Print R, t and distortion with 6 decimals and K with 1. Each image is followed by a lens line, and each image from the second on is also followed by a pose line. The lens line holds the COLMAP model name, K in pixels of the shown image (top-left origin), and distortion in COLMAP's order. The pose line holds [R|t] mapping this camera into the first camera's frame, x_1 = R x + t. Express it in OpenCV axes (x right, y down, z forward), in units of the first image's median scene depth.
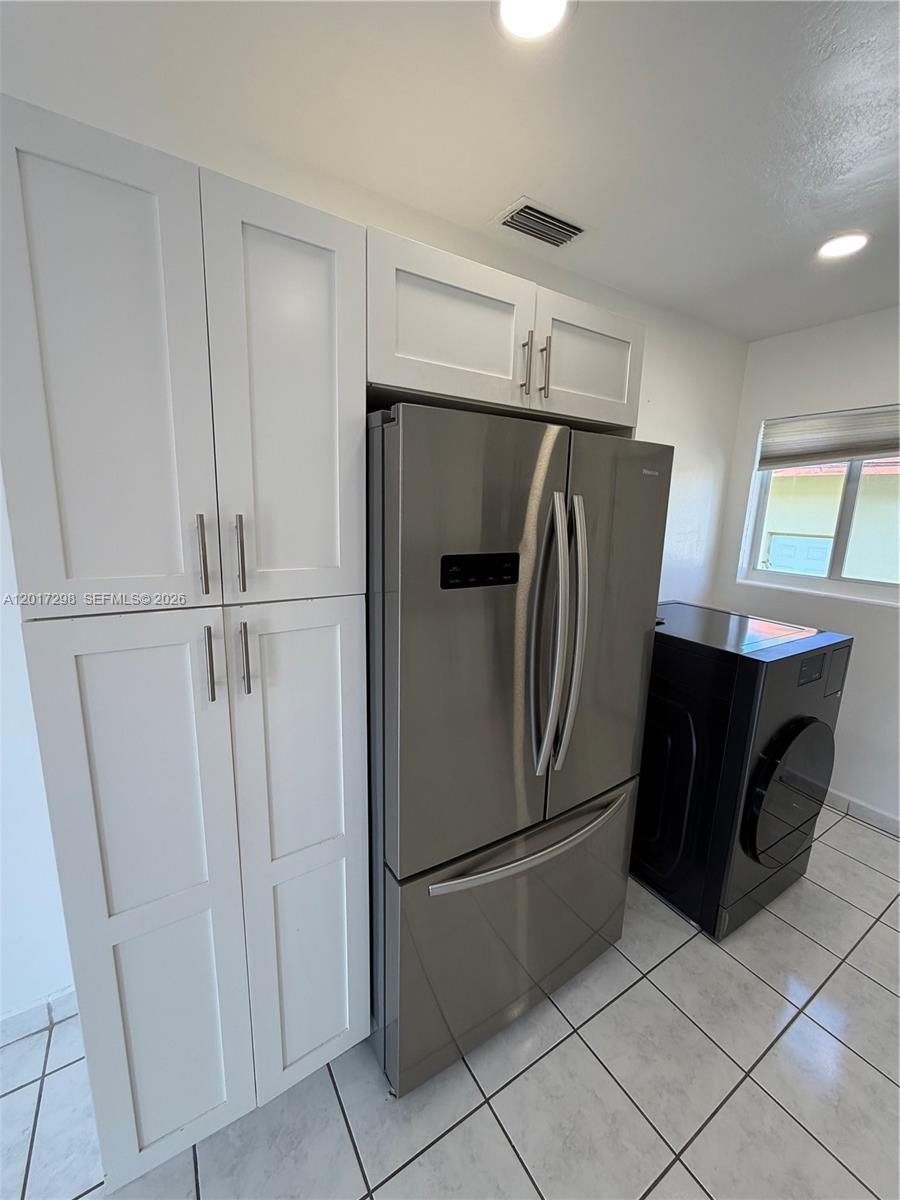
lens RADIAL K [[476.5, 0, 444.4], [0, 476.5, 599.2], [0, 0, 1]] dist [0.000440, 0.000056]
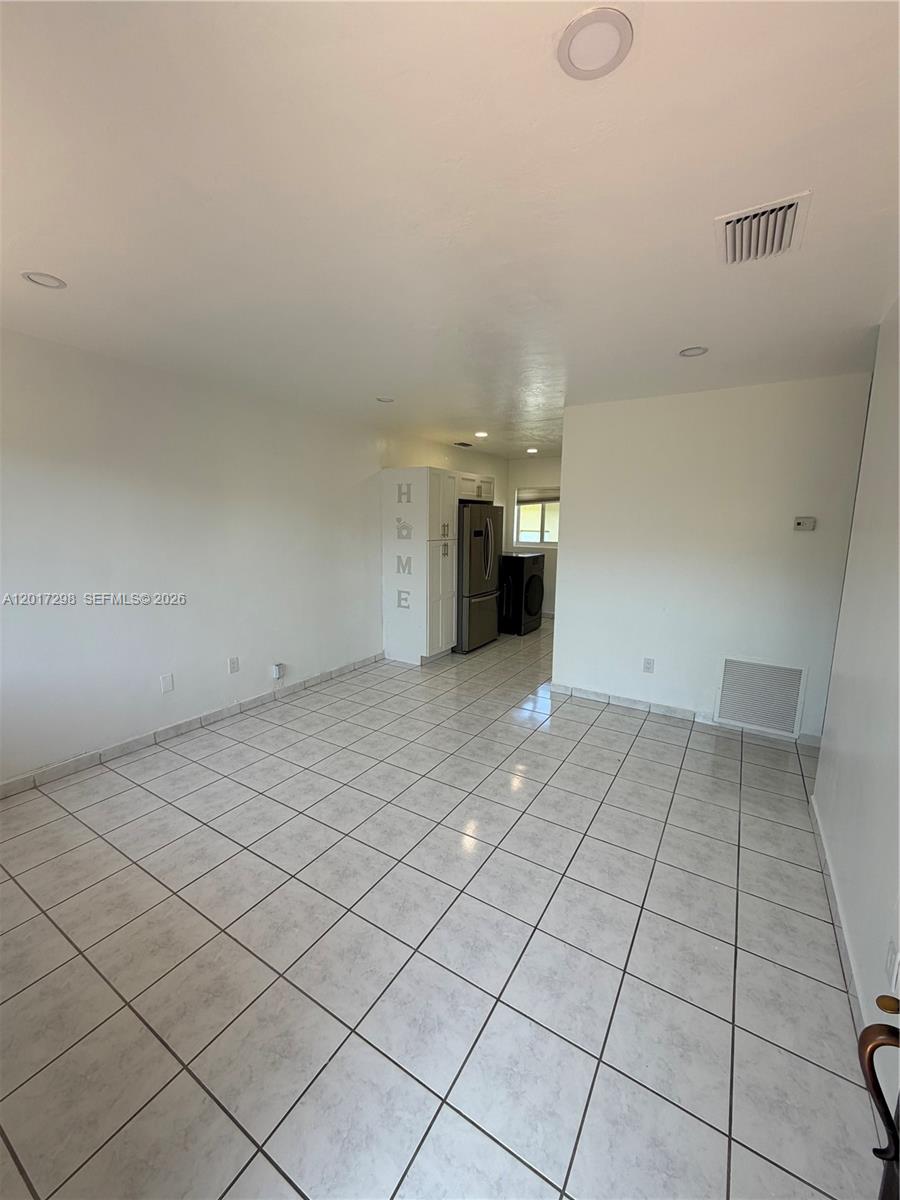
lens RADIAL K [[478.3, 0, 449.2], [0, 478.3, 595.7], [0, 0, 1]] dist [-0.000907, 0.000123]
pose [[0.899040, -0.084464, 0.429643, -1.652001], [0.094929, 0.995480, -0.002940, 0.397033], [-0.427453, 0.043429, 0.902994, -2.339834]]
